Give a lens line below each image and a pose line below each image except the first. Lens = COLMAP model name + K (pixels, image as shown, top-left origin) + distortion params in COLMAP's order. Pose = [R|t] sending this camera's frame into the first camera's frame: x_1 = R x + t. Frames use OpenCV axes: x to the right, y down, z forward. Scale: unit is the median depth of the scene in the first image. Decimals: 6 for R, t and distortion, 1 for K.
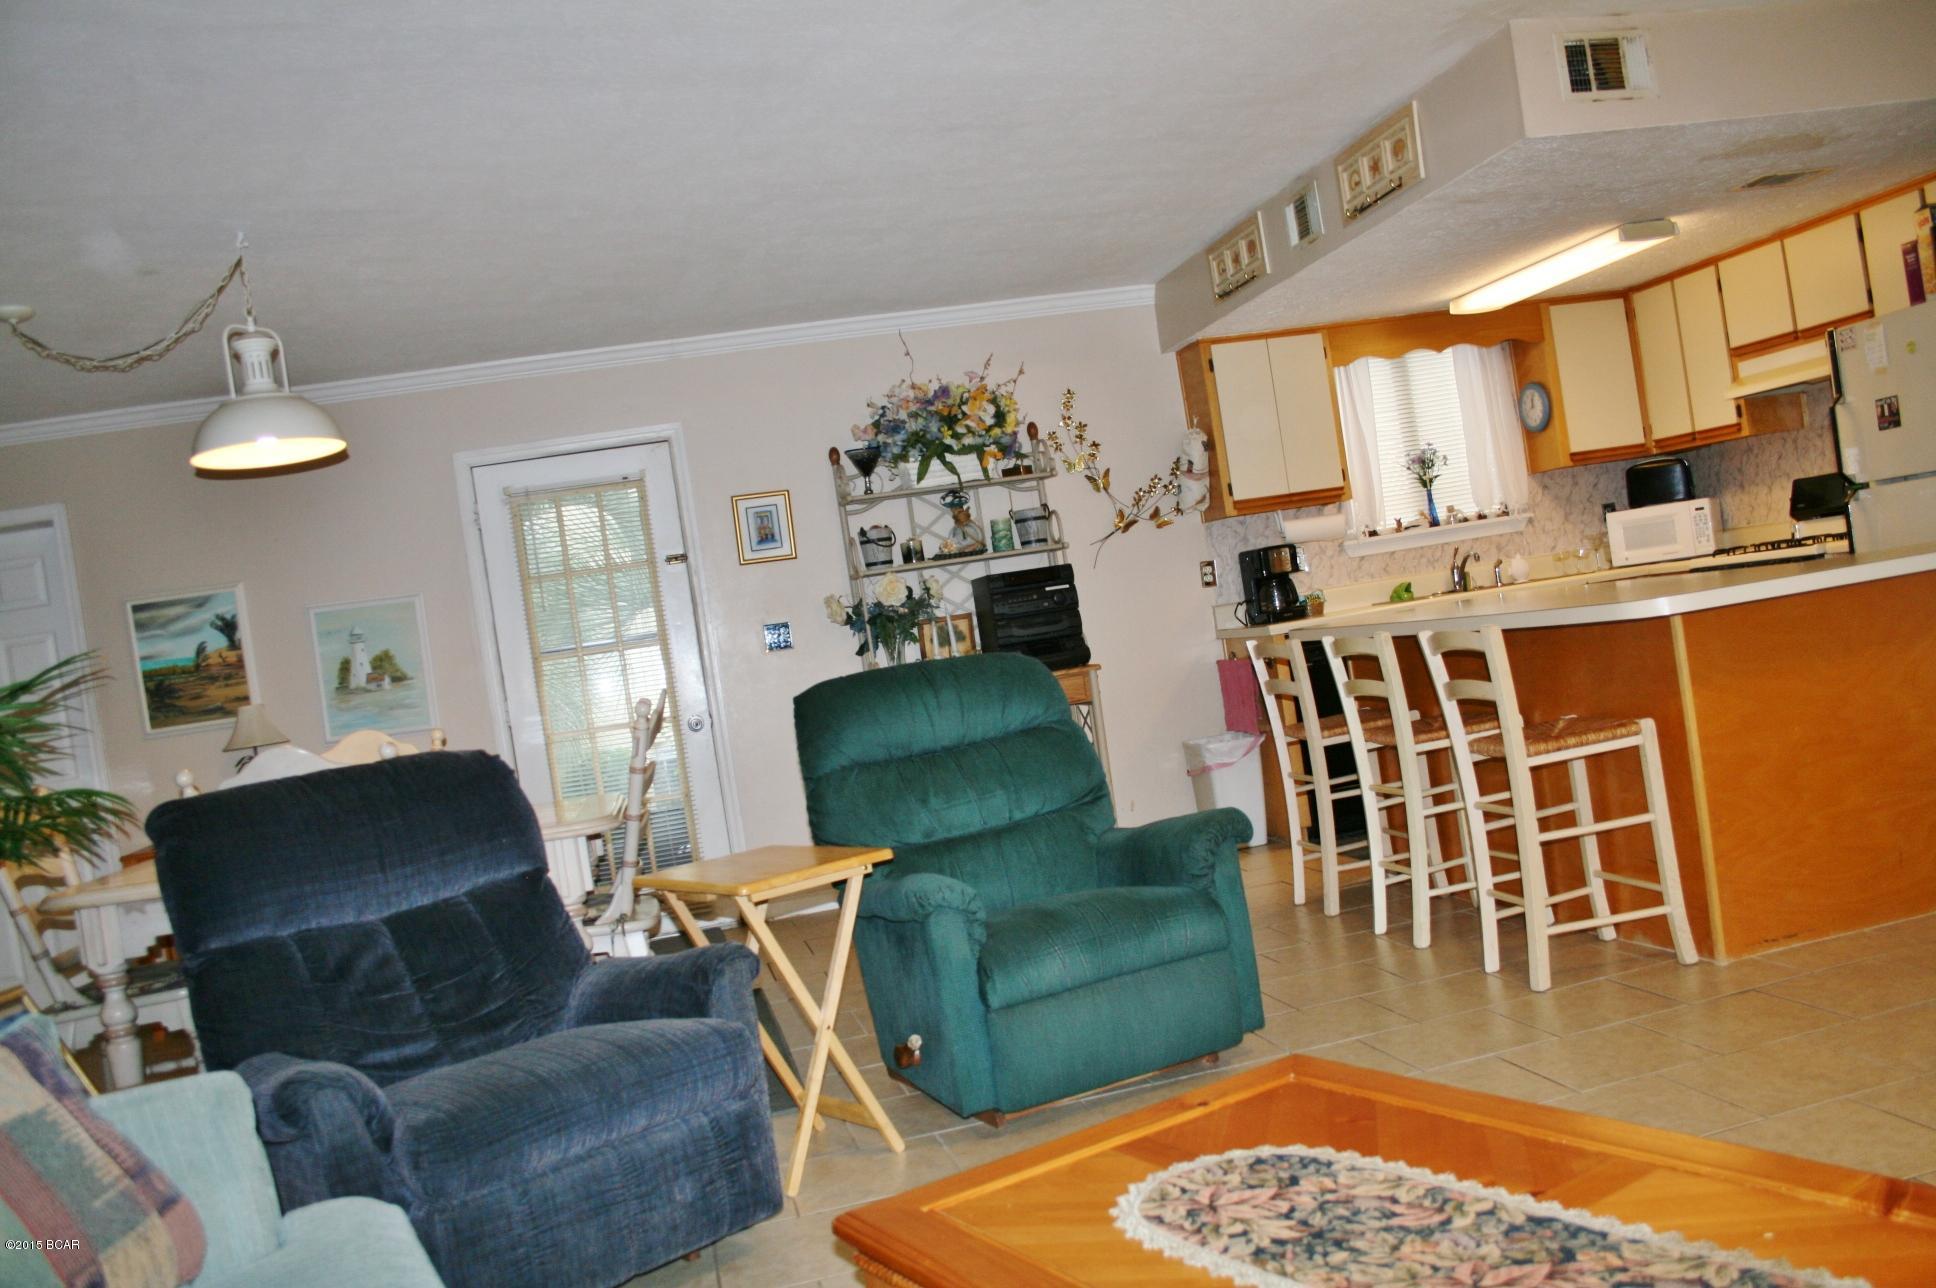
lens RADIAL K [[1629.0, 0, 974.9], [0, 1629.0, 661.1], [0, 0, 1]] dist [-0.161950, 0.141862]
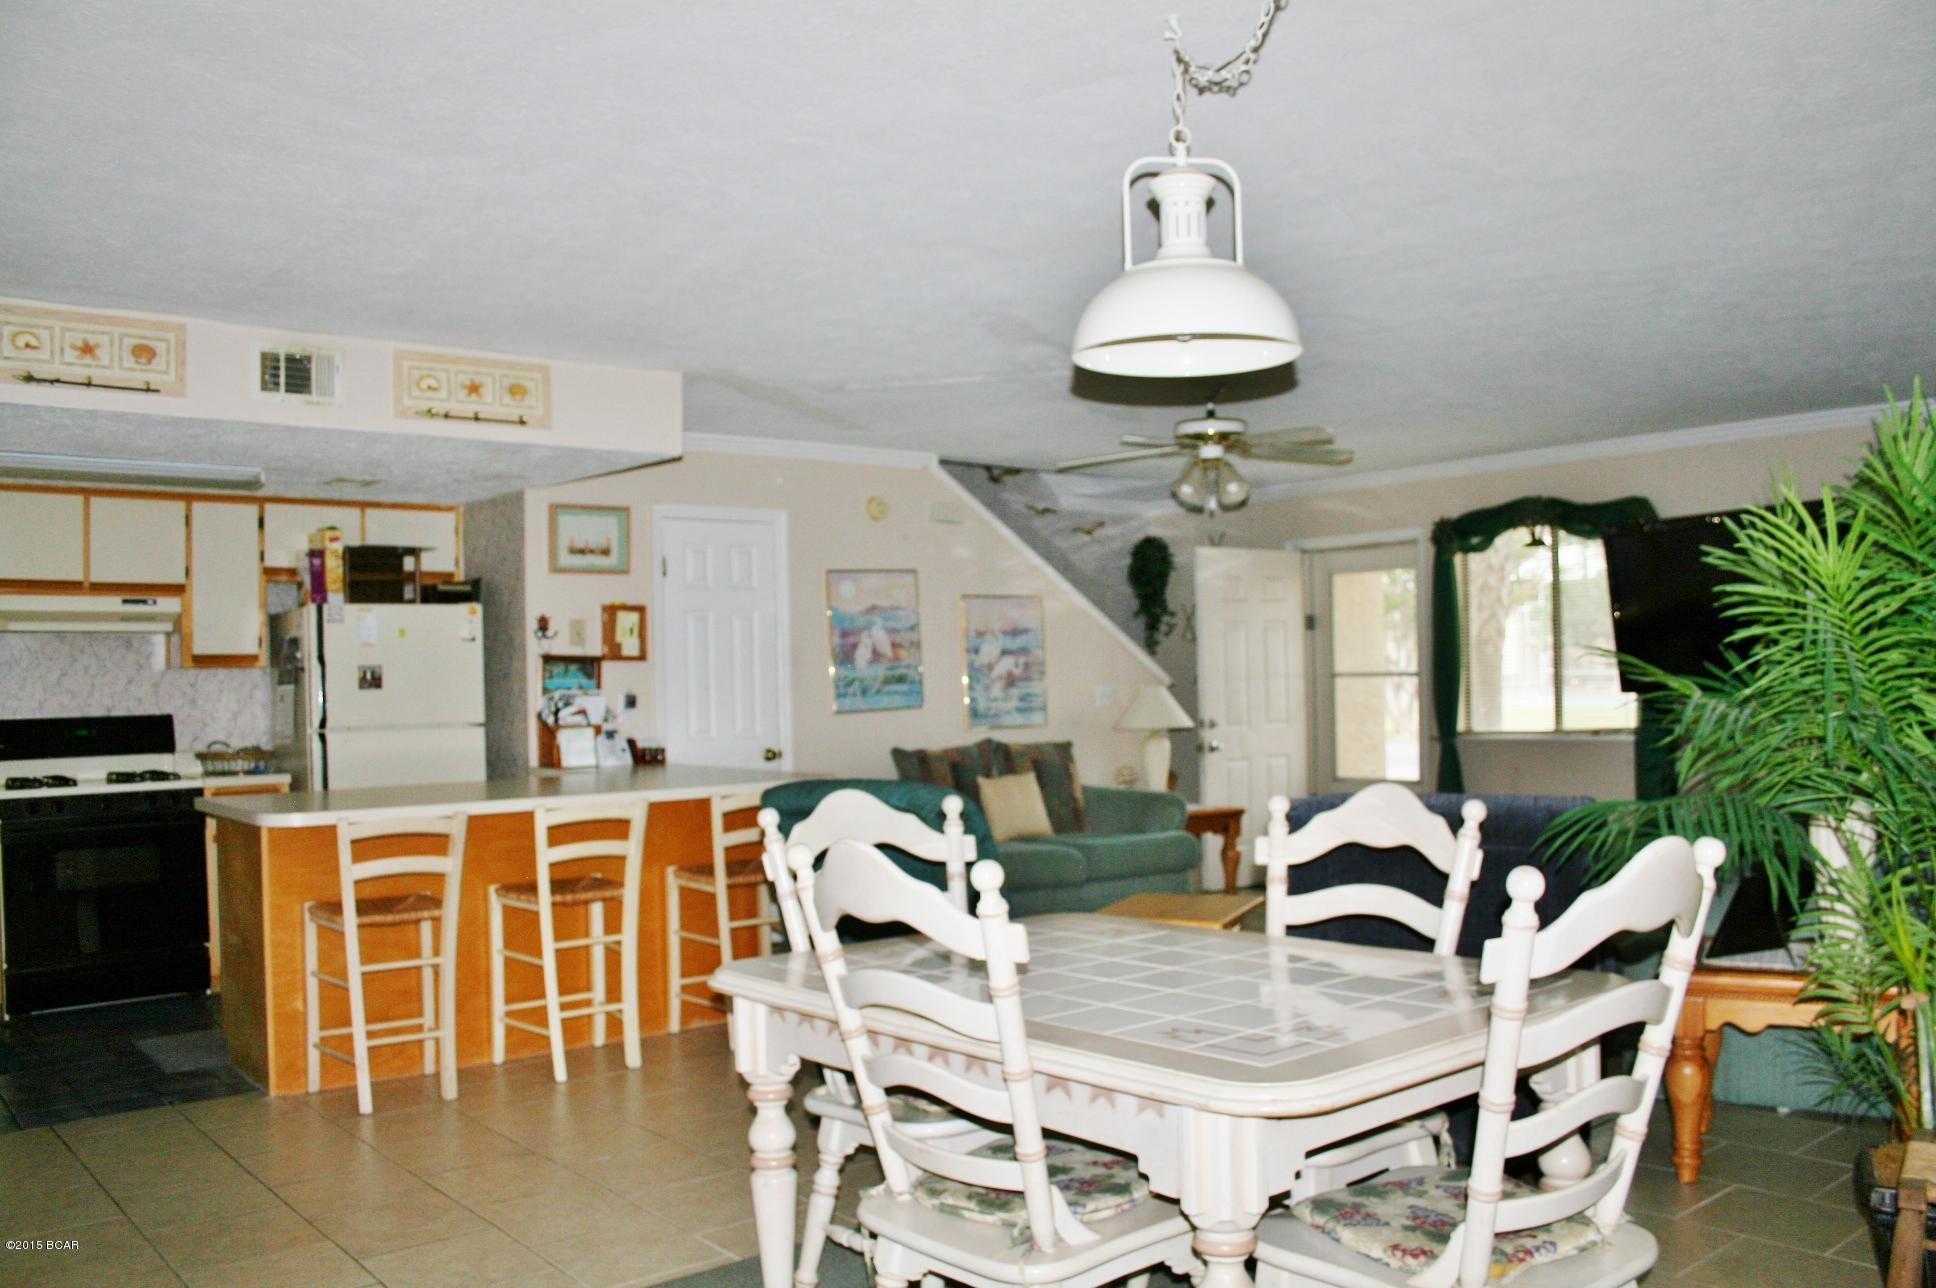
lens RADIAL K [[1629.0, 0, 974.9], [0, 1629.0, 661.1], [0, 0, 1]] dist [-0.161950, 0.141862]
pose [[-0.446348, 0.164101, 0.879684, -0.600795], [0.106487, 0.985797, -0.129865, 0.041253], [-0.888501, 0.035710, -0.457484, 0.839705]]
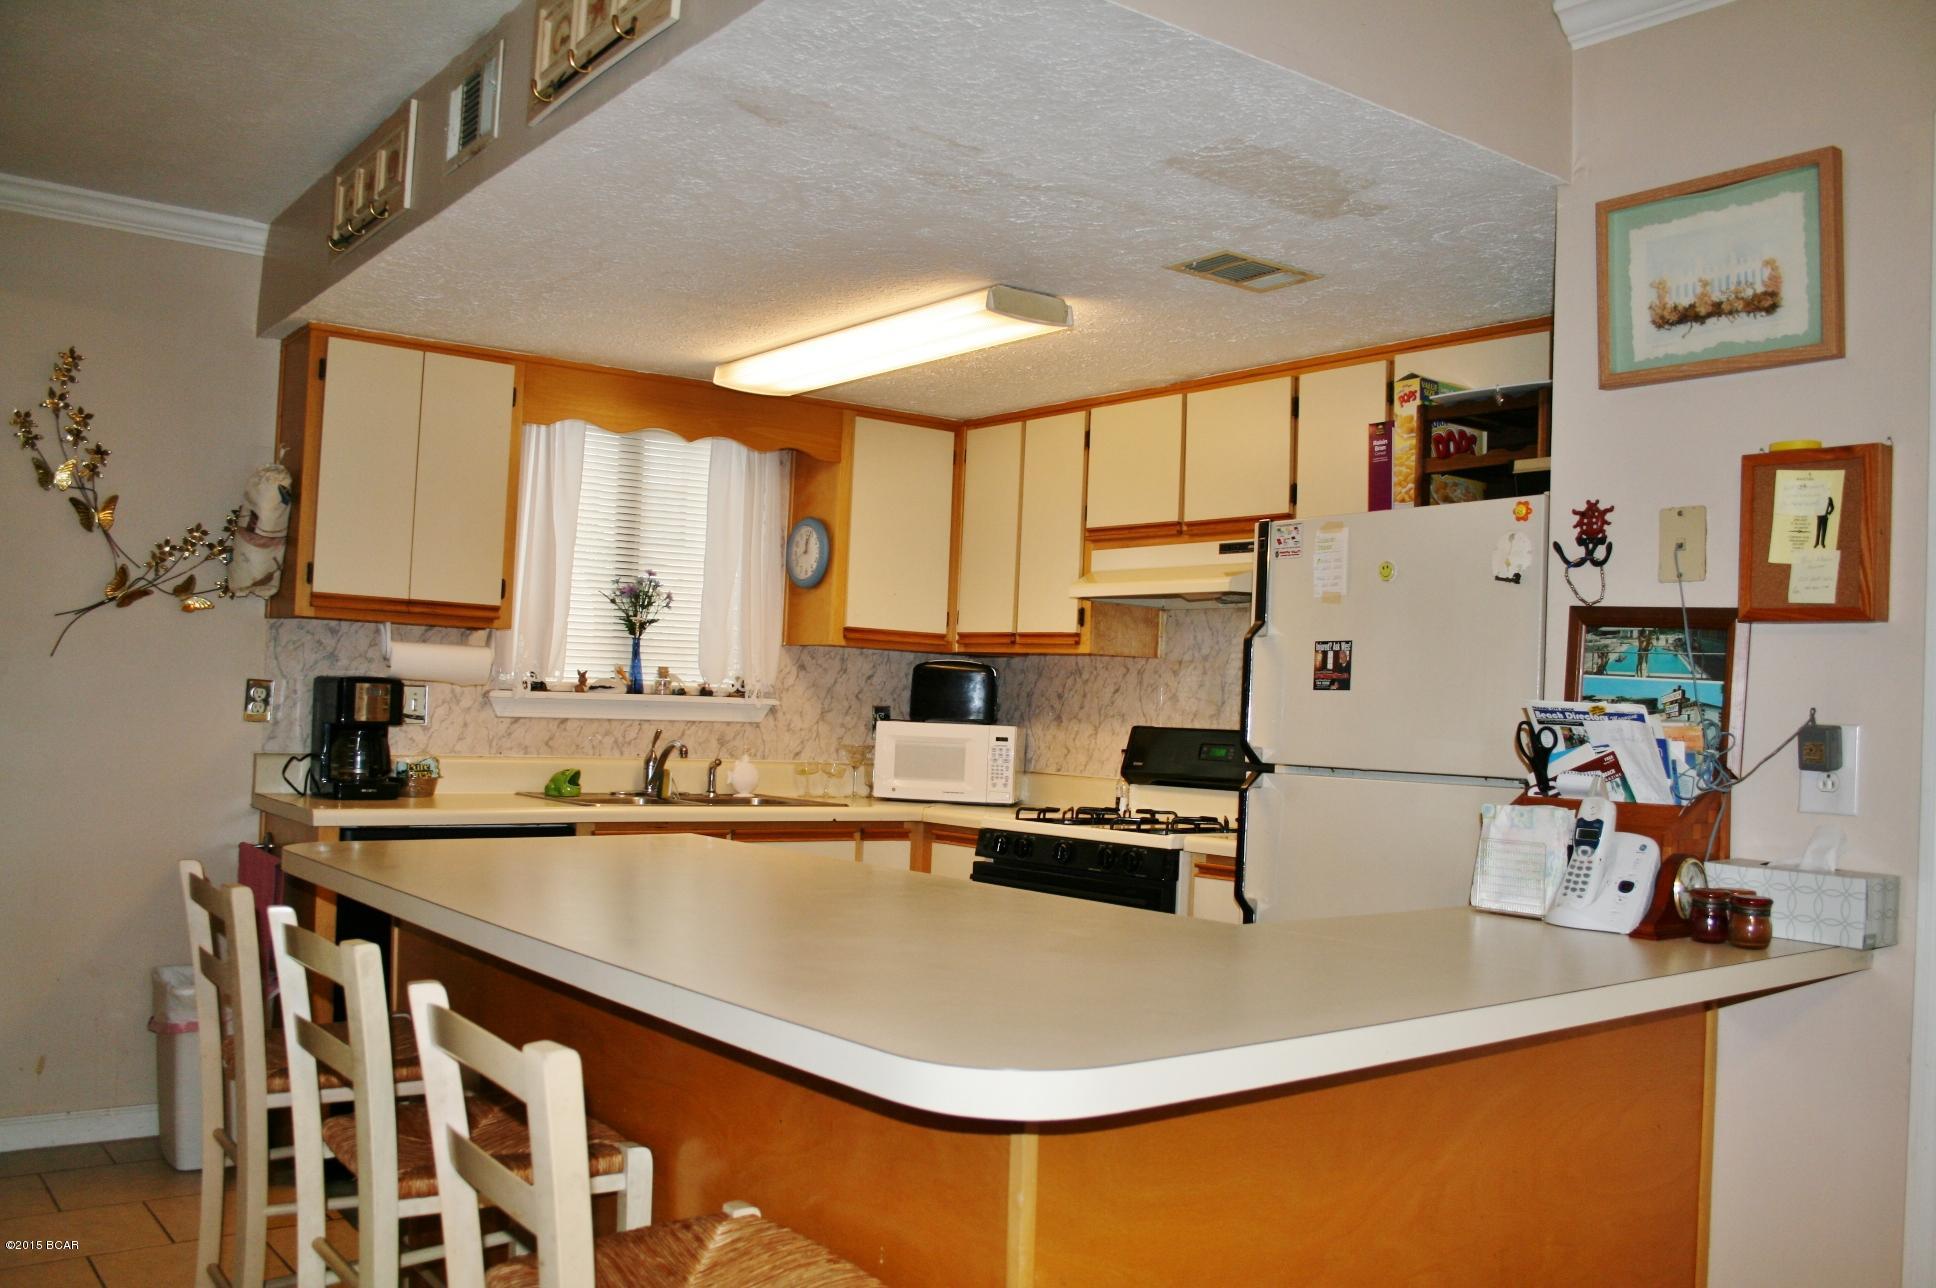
lens RADIAL K [[1629.0, 0, 974.9], [0, 1629.0, 661.1], [0, 0, 1]] dist [-0.161950, 0.141862]
pose [[0.883655, 0.197846, 0.424276, 0.126683], [-0.163625, 0.979673, -0.116048, -0.043323], [-0.438612, 0.033124, 0.898066, 0.340873]]
